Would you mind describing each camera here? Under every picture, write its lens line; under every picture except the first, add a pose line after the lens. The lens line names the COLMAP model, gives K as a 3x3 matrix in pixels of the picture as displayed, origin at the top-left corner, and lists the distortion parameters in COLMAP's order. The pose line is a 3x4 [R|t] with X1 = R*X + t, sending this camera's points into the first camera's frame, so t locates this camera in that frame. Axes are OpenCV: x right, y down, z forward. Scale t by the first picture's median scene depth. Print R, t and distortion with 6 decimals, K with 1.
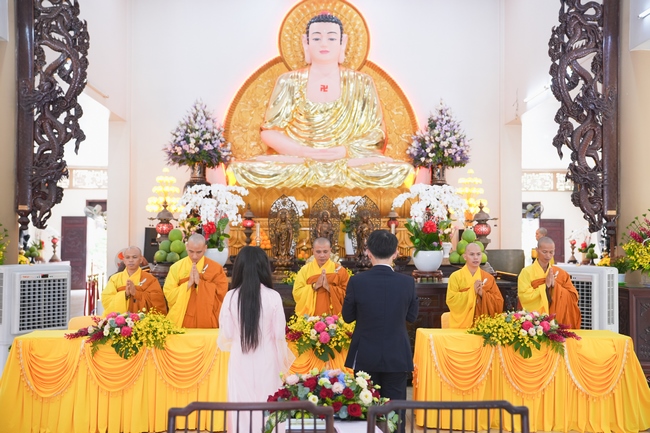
lens RADIAL K [[743.9, 0, 325.0], [0, 743.9, 216.5], [0, 0, 1]] dist [0.085865, 0.055743]
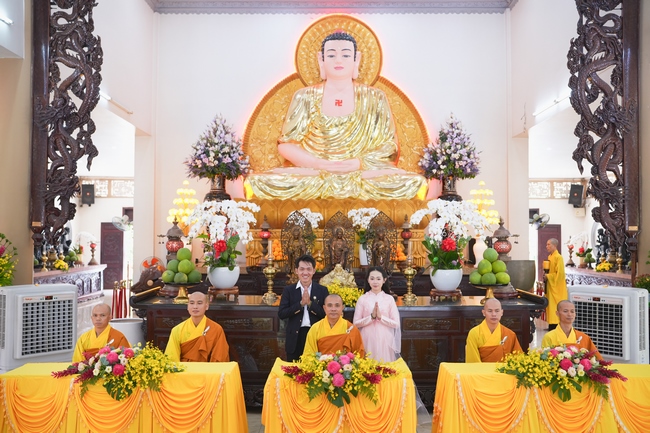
lens RADIAL K [[648.5, 0, 325.0], [0, 648.5, 216.5], [0, 0, 1]] dist [-0.013064, 0.045340]
pose [[0.999722, -0.001526, -0.023517, 0.001128], [0.001504, 0.999998, -0.000935, -0.020104], [0.023518, 0.000900, 0.999723, 0.151078]]
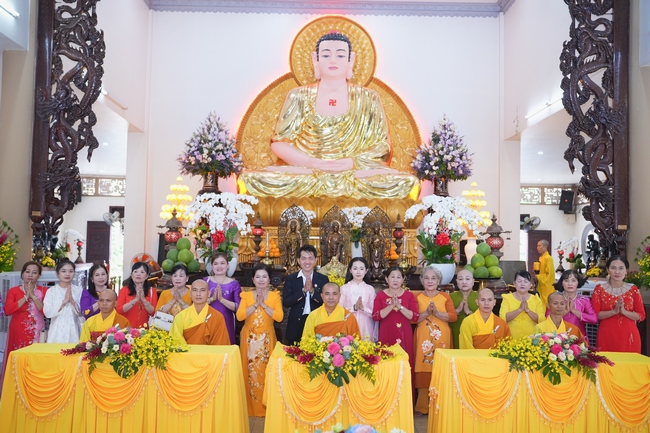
lens RADIAL K [[662.9, 0, 317.5], [0, 662.9, 211.4], [0, 0, 1]] dist [-0.008491, 0.013769]
pose [[0.999808, 0.014449, -0.013245, -0.011925], [-0.014692, 0.999722, -0.018452, -0.003775], [0.012975, 0.018643, 0.999742, 0.117457]]
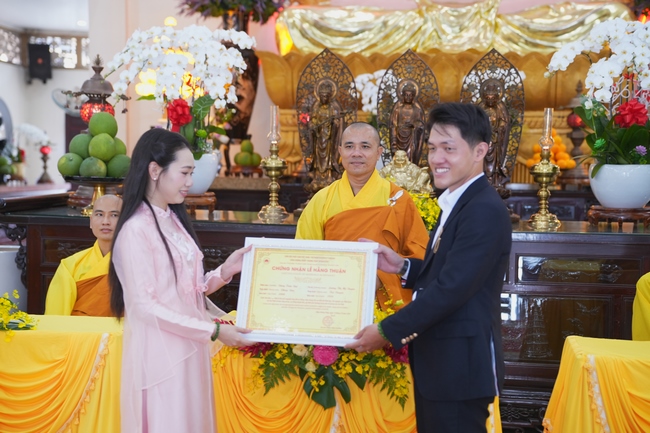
lens RADIAL K [[1102.8, 0, 325.3], [0, 1102.8, 209.2], [0, 0, 1]] dist [0.410807, 0.071728]
pose [[0.985767, 0.023541, -0.166461, 0.067188], [-0.011493, 0.997268, 0.072973, 0.022306], [0.167724, -0.070021, 0.983344, 0.246954]]
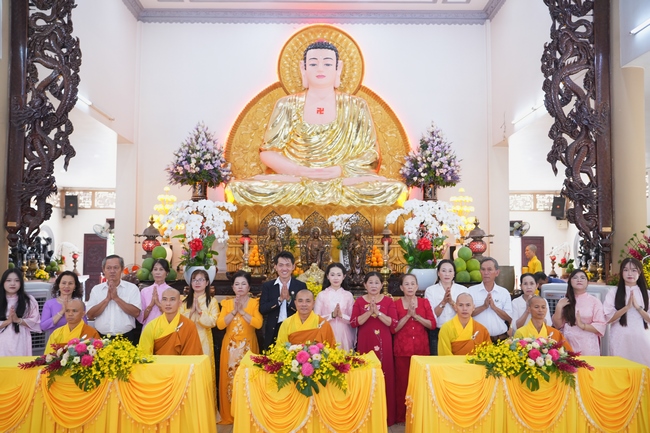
lens RADIAL K [[648.5, 0, 325.0], [0, 648.5, 216.5], [0, 0, 1]] dist [-0.013064, 0.045340]
pose [[0.999984, 0.000098, -0.005676, 0.015970], [-0.000256, 0.999614, -0.027778, 0.001632], [0.005671, 0.027779, 0.999598, 0.148411]]
